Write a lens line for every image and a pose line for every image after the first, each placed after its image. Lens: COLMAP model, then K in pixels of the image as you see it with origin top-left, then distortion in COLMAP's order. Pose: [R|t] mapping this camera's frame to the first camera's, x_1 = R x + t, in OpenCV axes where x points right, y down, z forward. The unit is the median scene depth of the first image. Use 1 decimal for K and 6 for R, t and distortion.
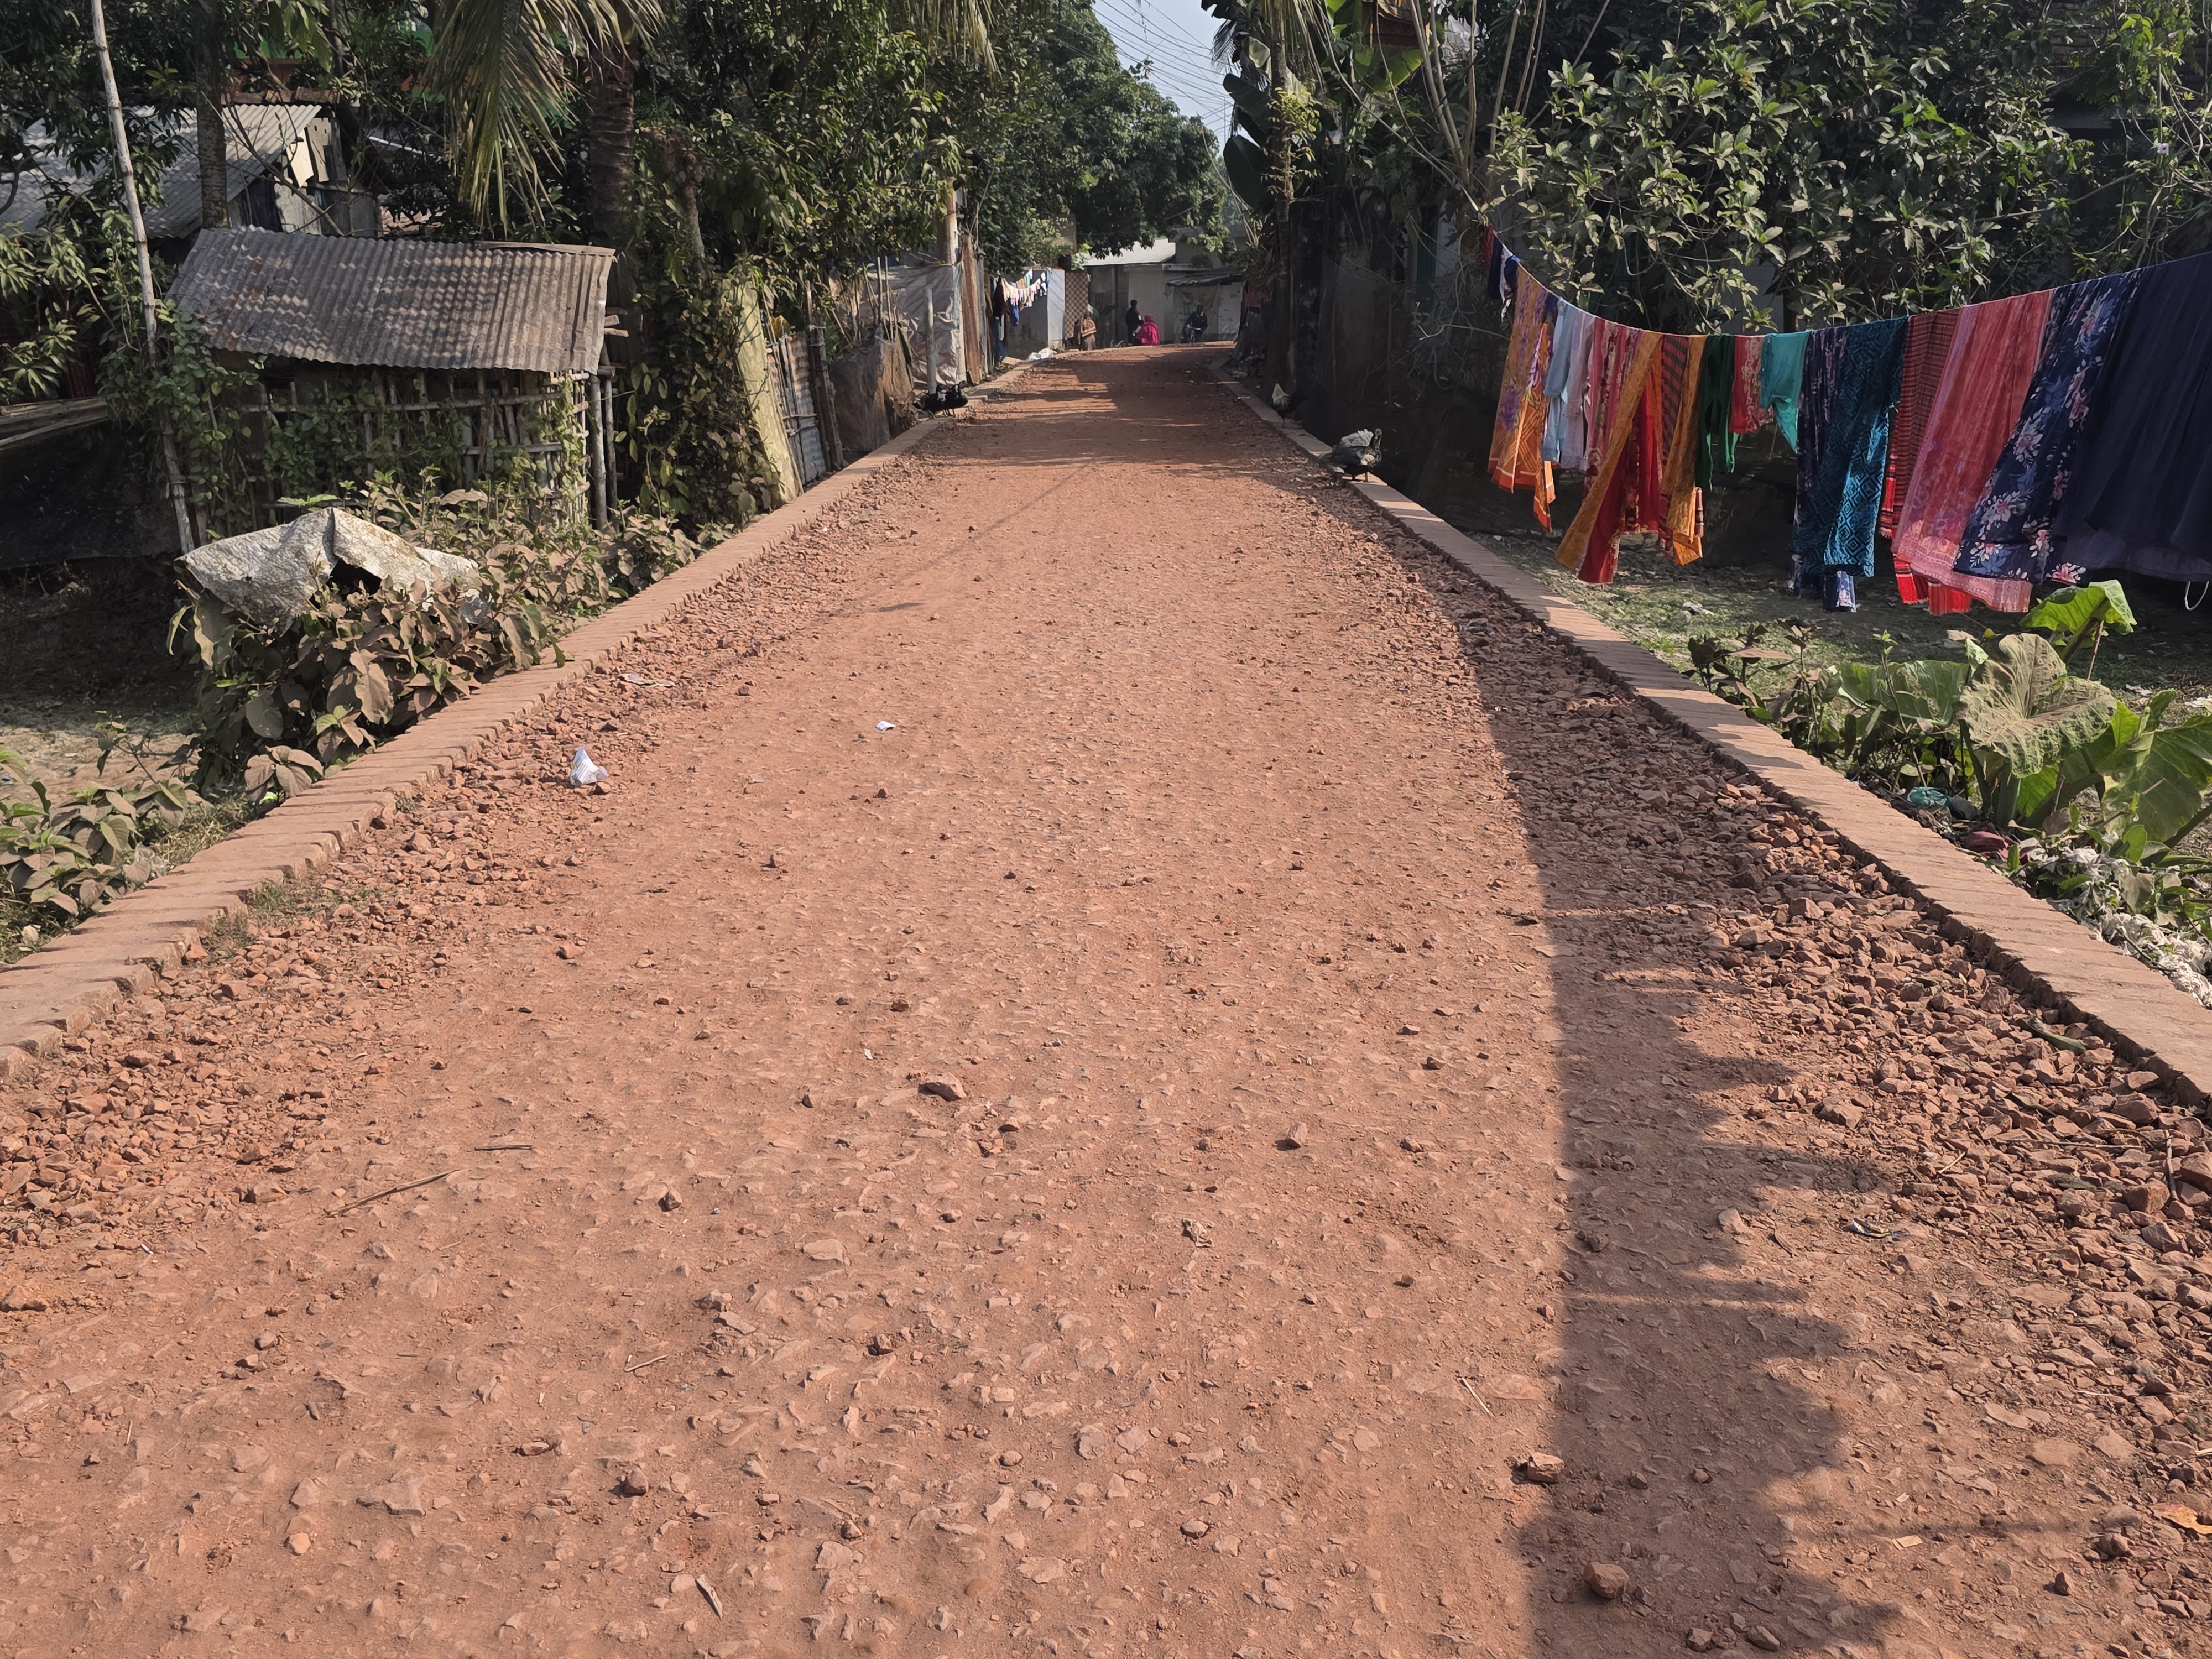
lens RADIAL K [[1933.7, 0, 1105.8], [0, 1933.7, 829.2], [0, 0, 1]] dist [0.002008, 0.000998]
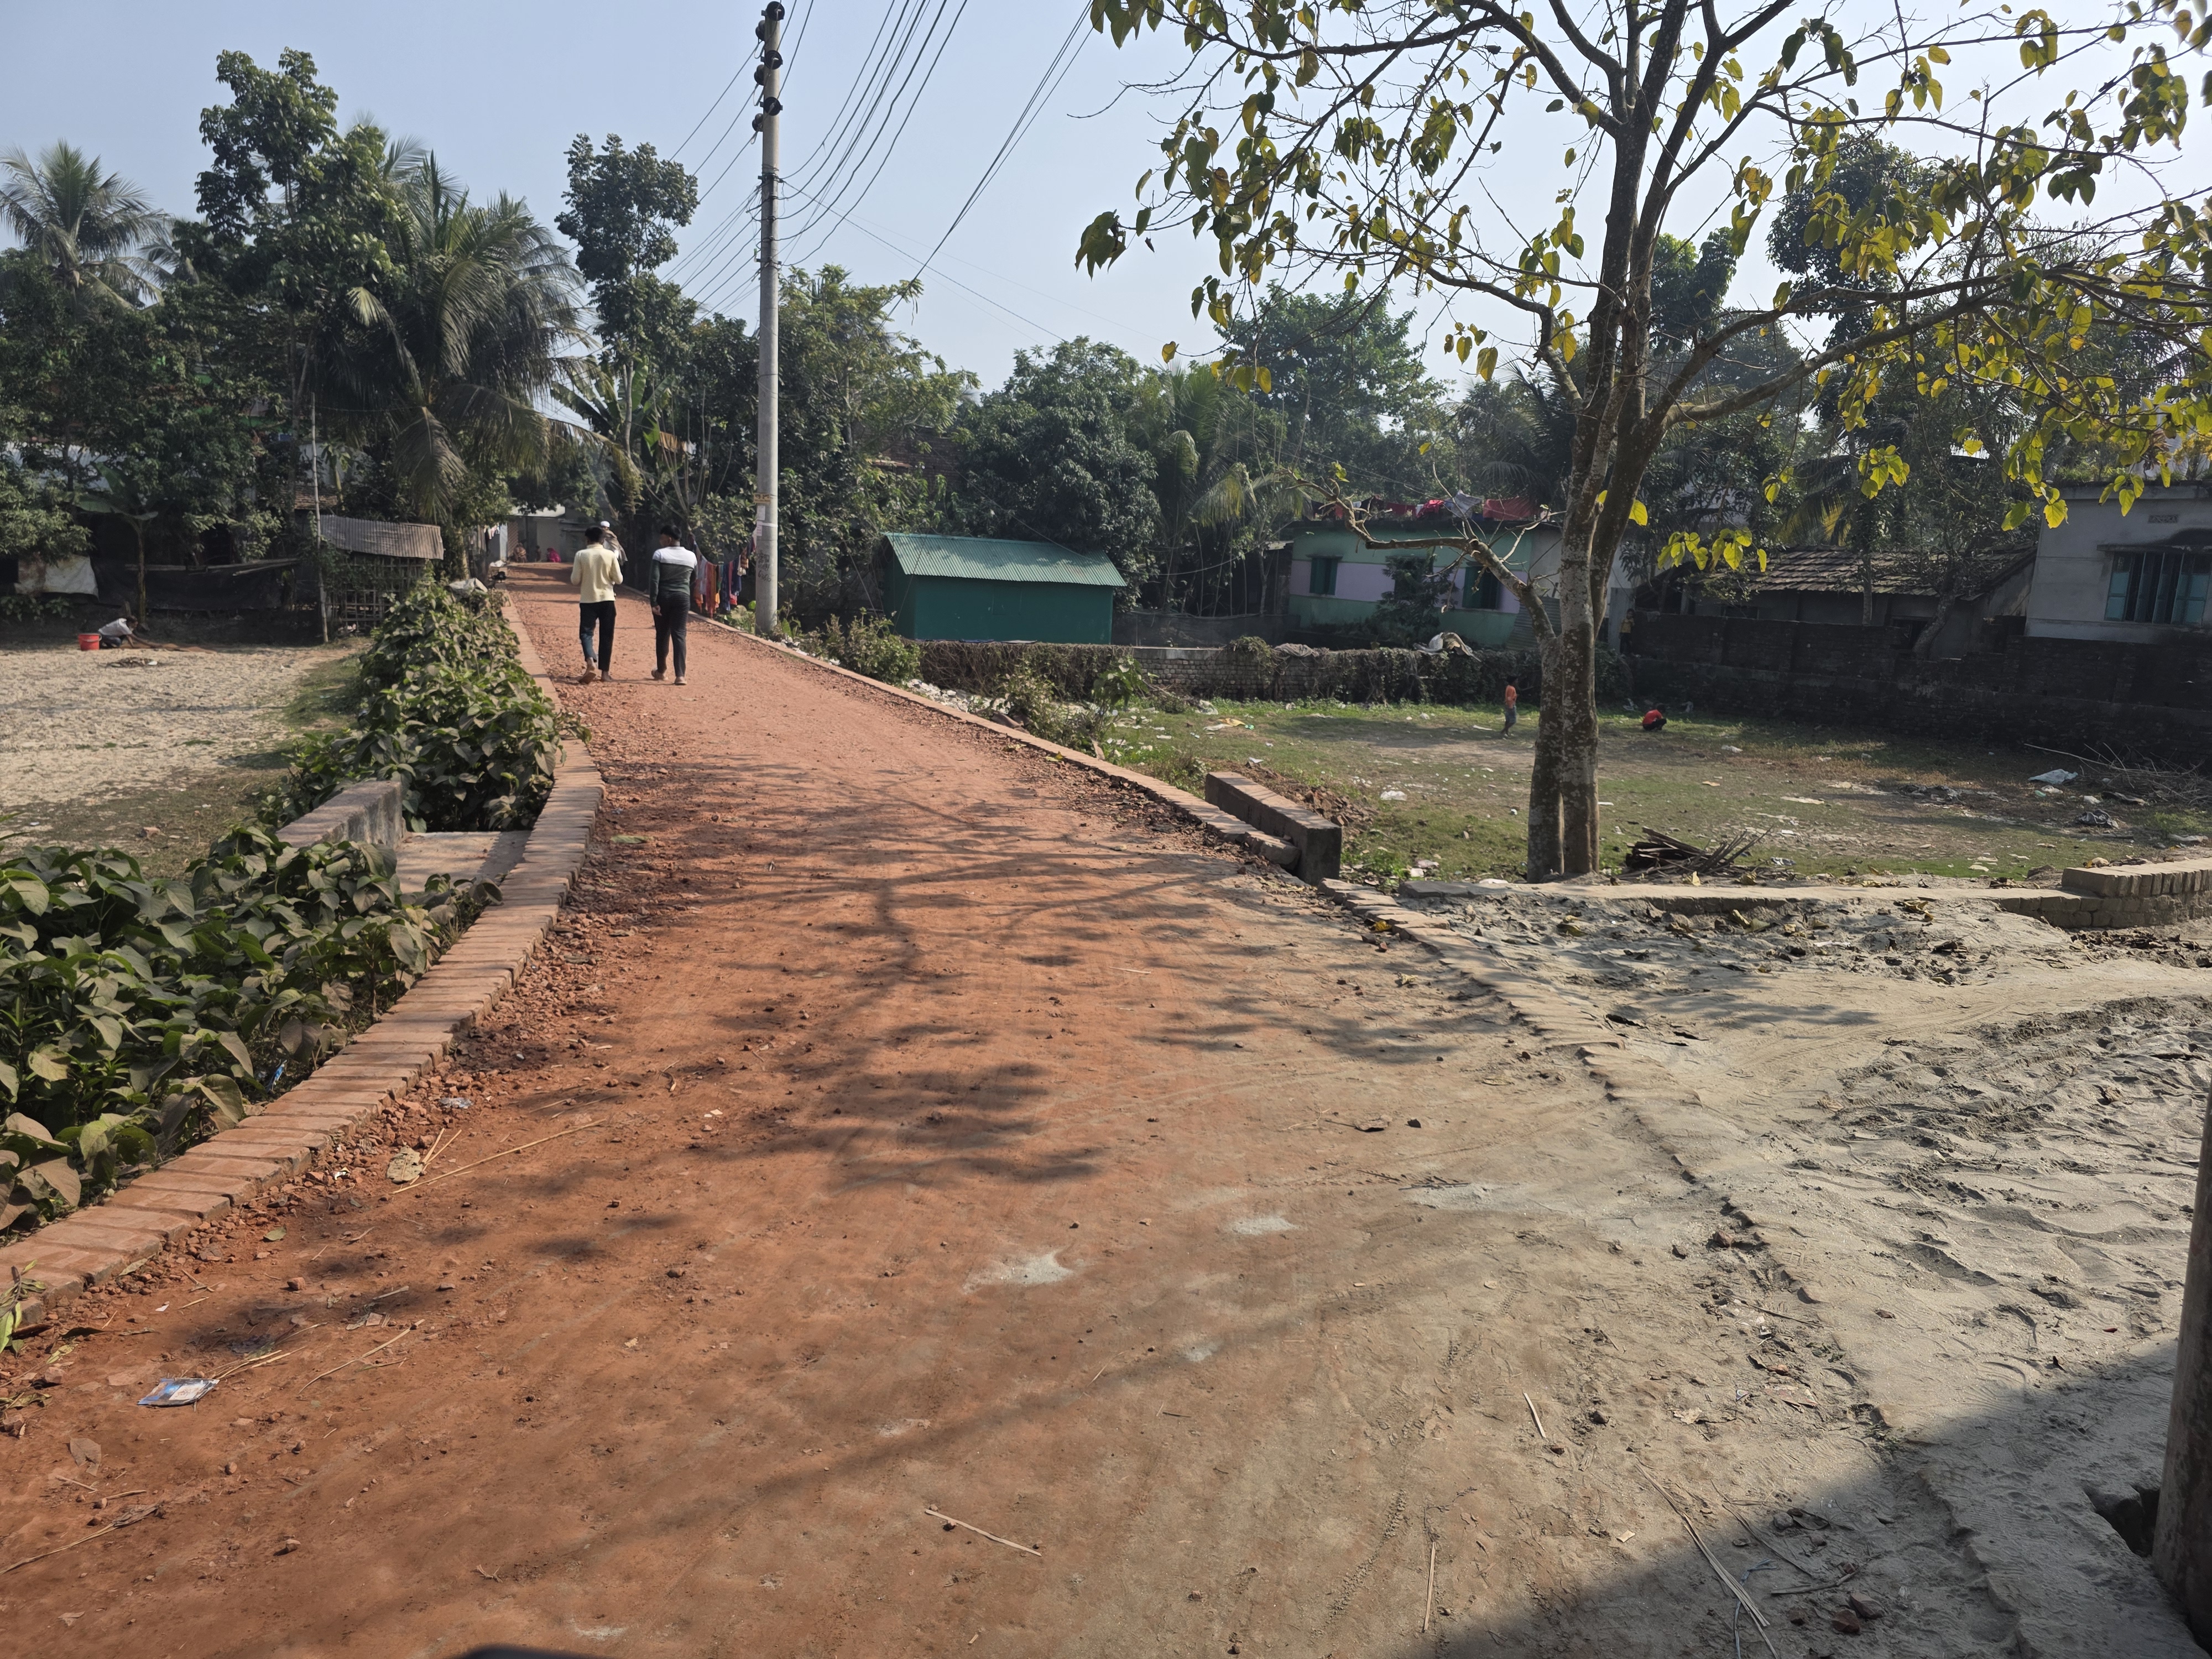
lens RADIAL K [[1487.8, 0, 1105.2], [0, 1487.8, 828.1], [0, 0, 1]] dist [-0.000649, -0.000102]
pose [[0.920904, -0.008727, 0.389693, -0.070078], [0.039400, 0.996713, -0.070788, 0.180725], [-0.387794, 0.080543, 0.918220, -0.708979]]
